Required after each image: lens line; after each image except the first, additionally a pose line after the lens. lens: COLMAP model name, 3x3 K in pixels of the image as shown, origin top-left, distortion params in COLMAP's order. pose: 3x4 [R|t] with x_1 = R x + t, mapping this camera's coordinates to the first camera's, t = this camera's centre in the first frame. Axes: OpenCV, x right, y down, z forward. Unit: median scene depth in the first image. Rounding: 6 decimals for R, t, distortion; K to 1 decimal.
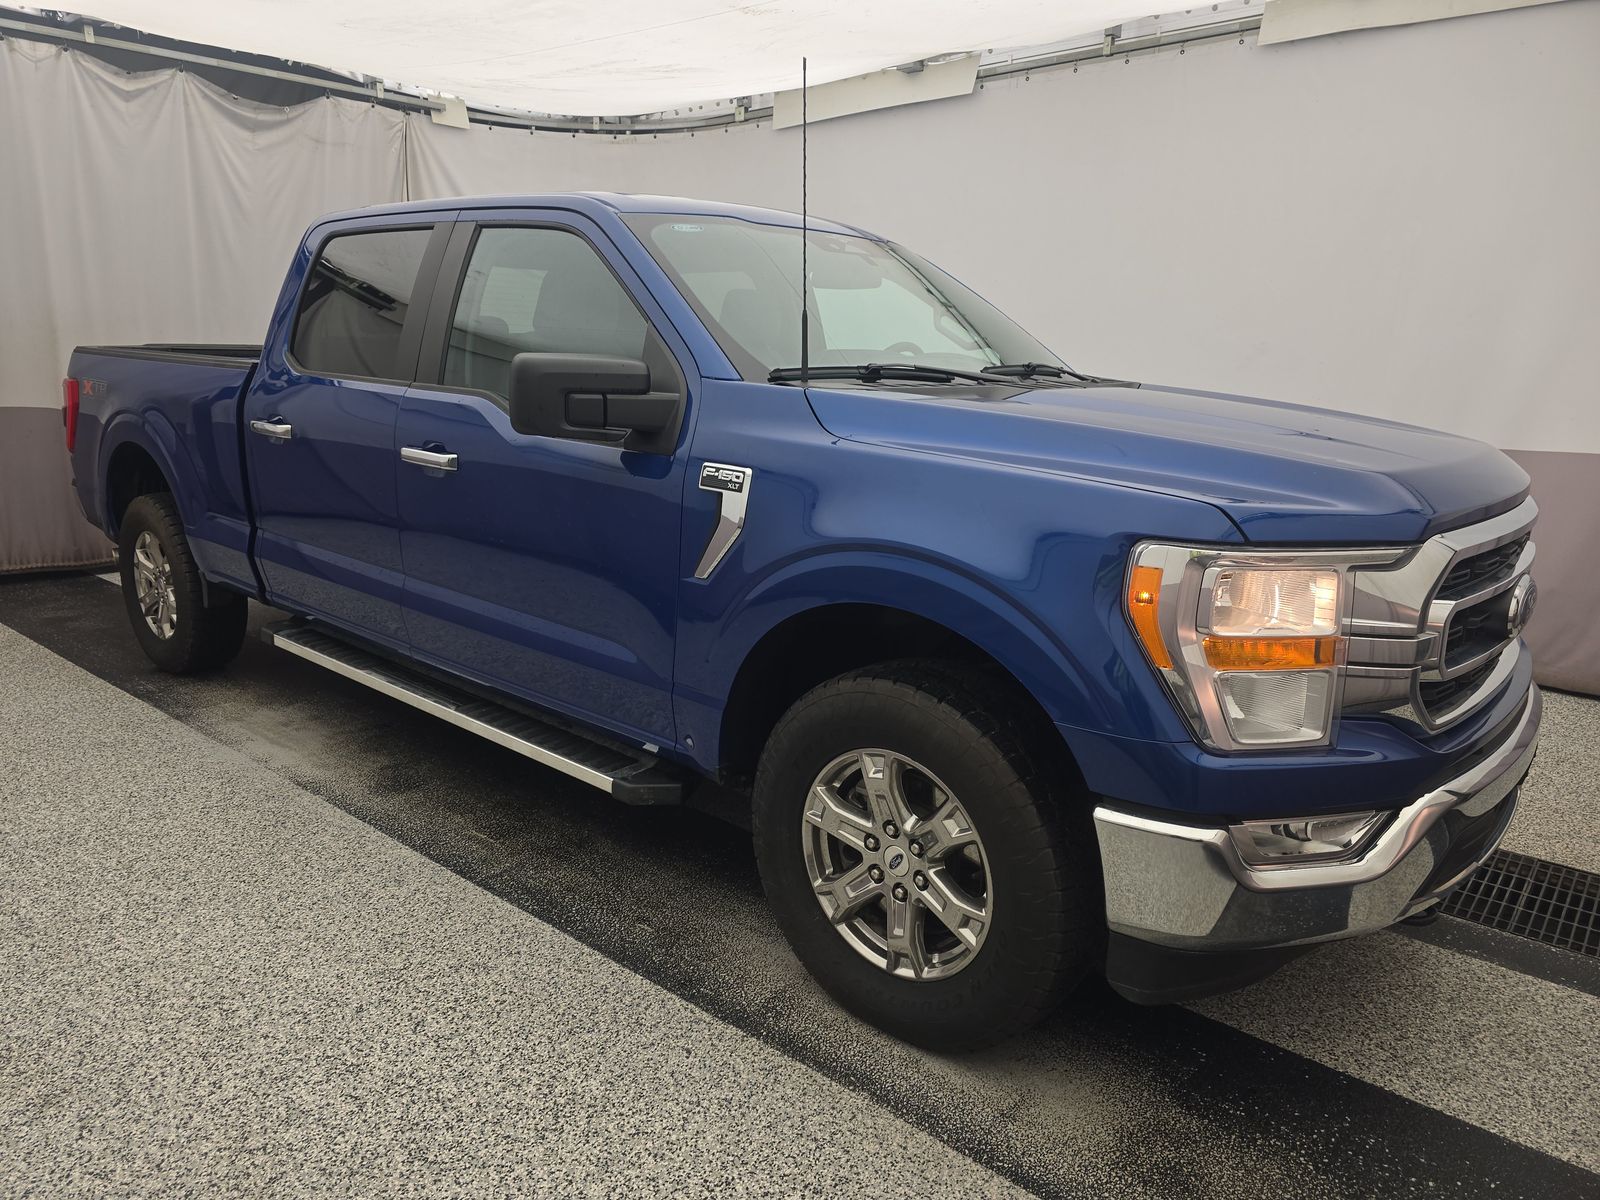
lens RADIAL K [[1075.6, 0, 800.0], [0, 1075.6, 600.0], [0, 0, 1]] dist [0.041198, -0.035783]
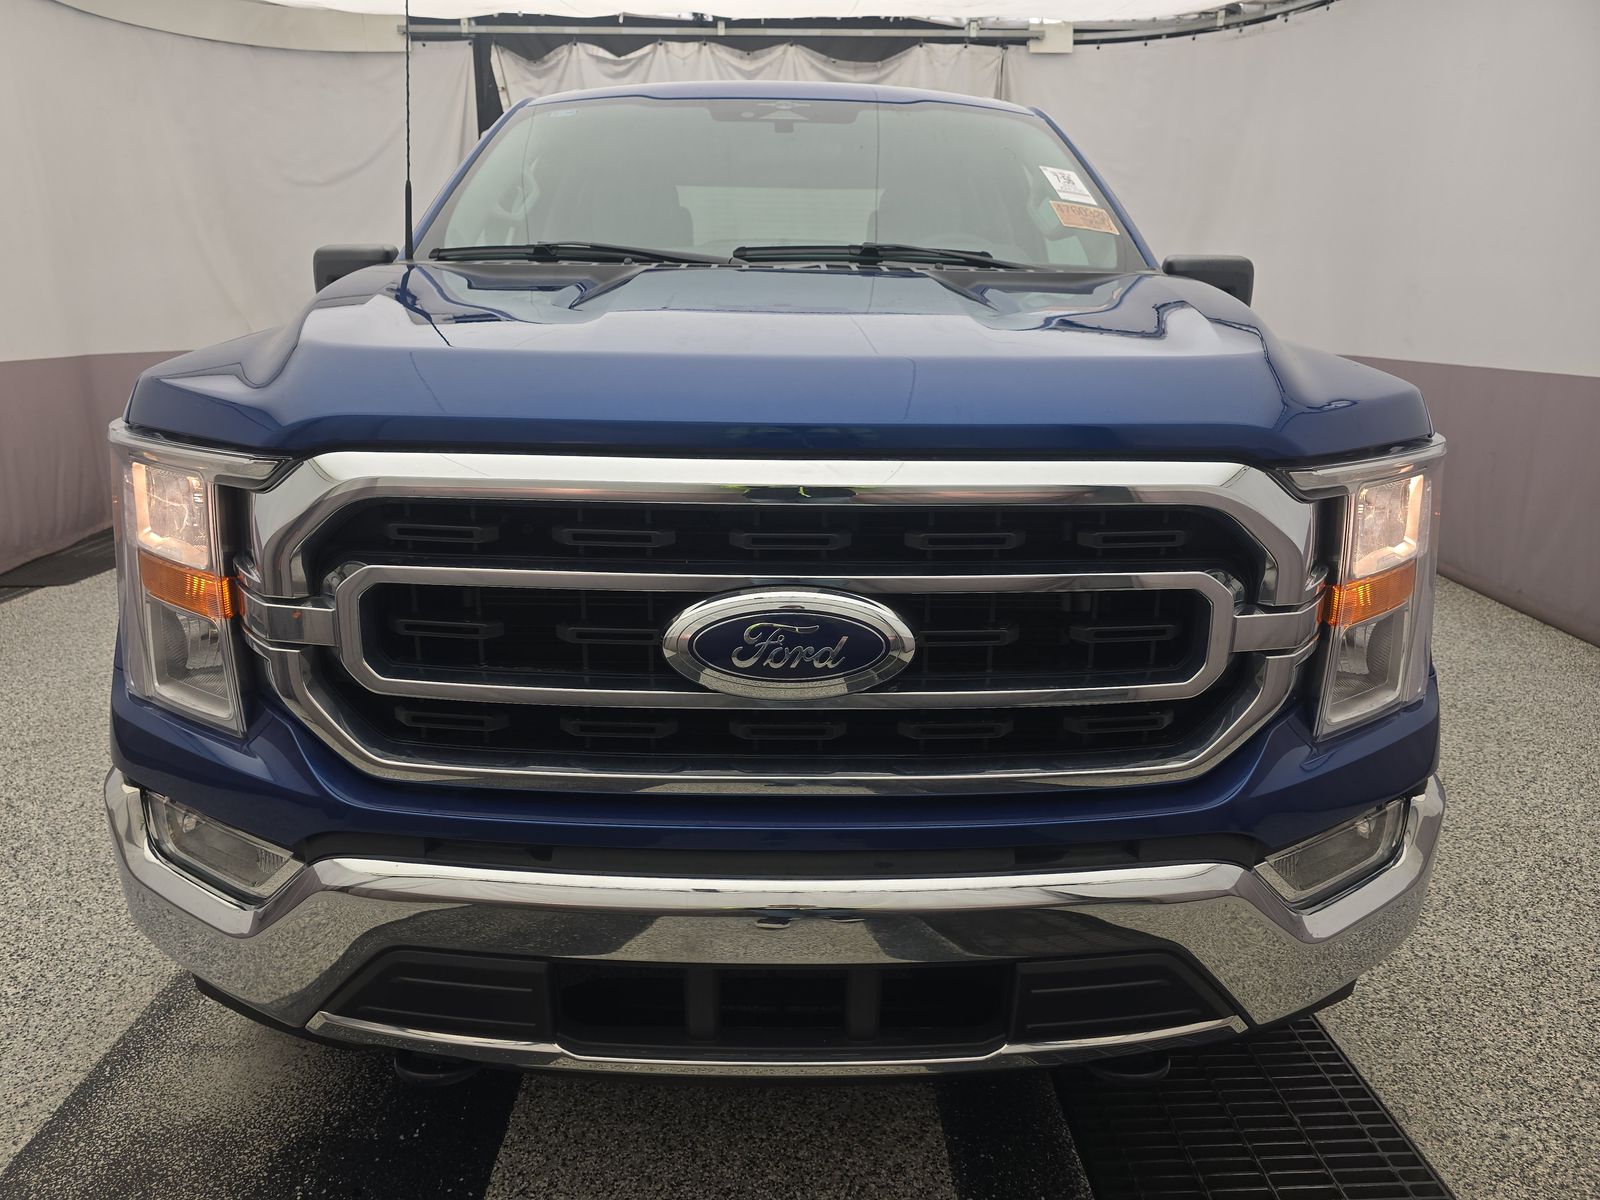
lens RADIAL K [[1075.6, 0, 800.0], [0, 1075.6, 600.0], [0, 0, 1]] dist [0.041198, -0.035783]
pose [[0.670661, 0.186287, -0.717991, 0.402370], [-0.164202, 0.981221, 0.101206, -0.026496], [0.723361, 0.050021, 0.688655, 0.256186]]
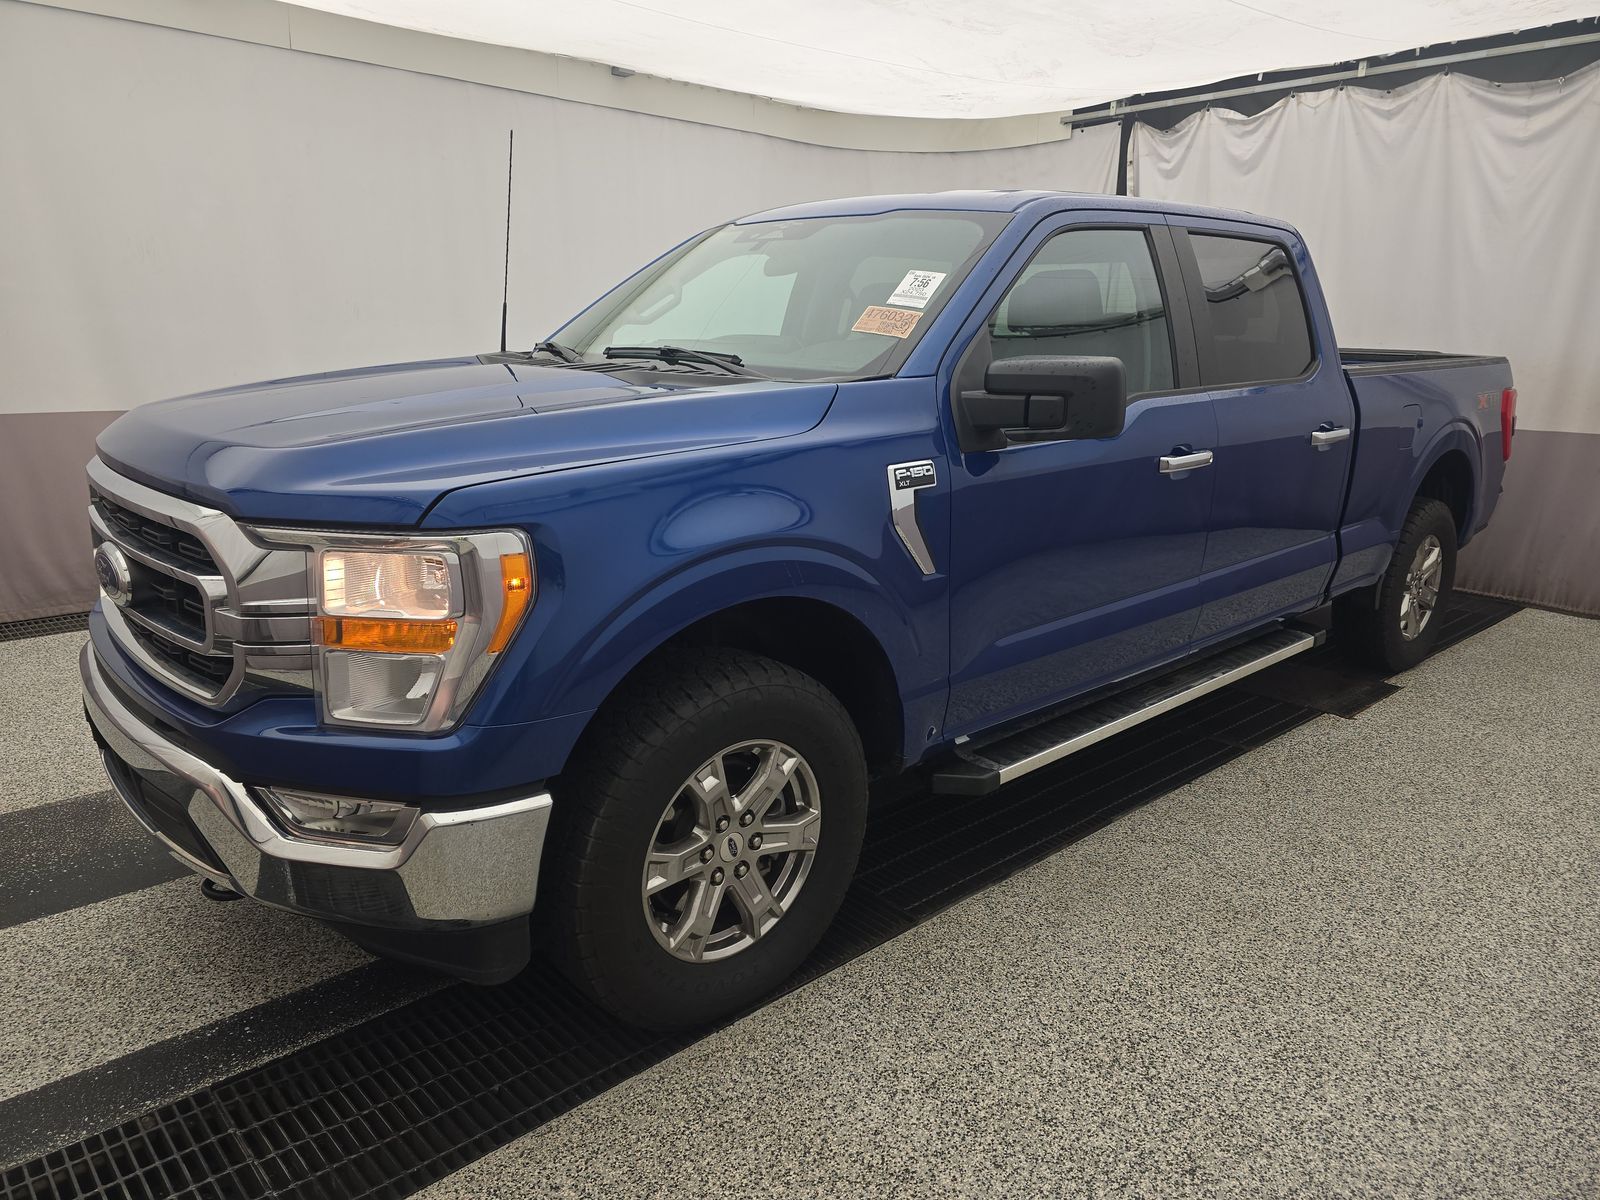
lens RADIAL K [[1075.6, 0, 800.0], [0, 1075.6, 600.0], [0, 0, 1]] dist [0.041198, -0.035783]
pose [[-0.116036, 0.224844, -0.967461, 0.611571], [-0.244155, 0.937697, 0.247210, -0.146171], [0.962769, 0.264896, -0.053910, 0.653269]]
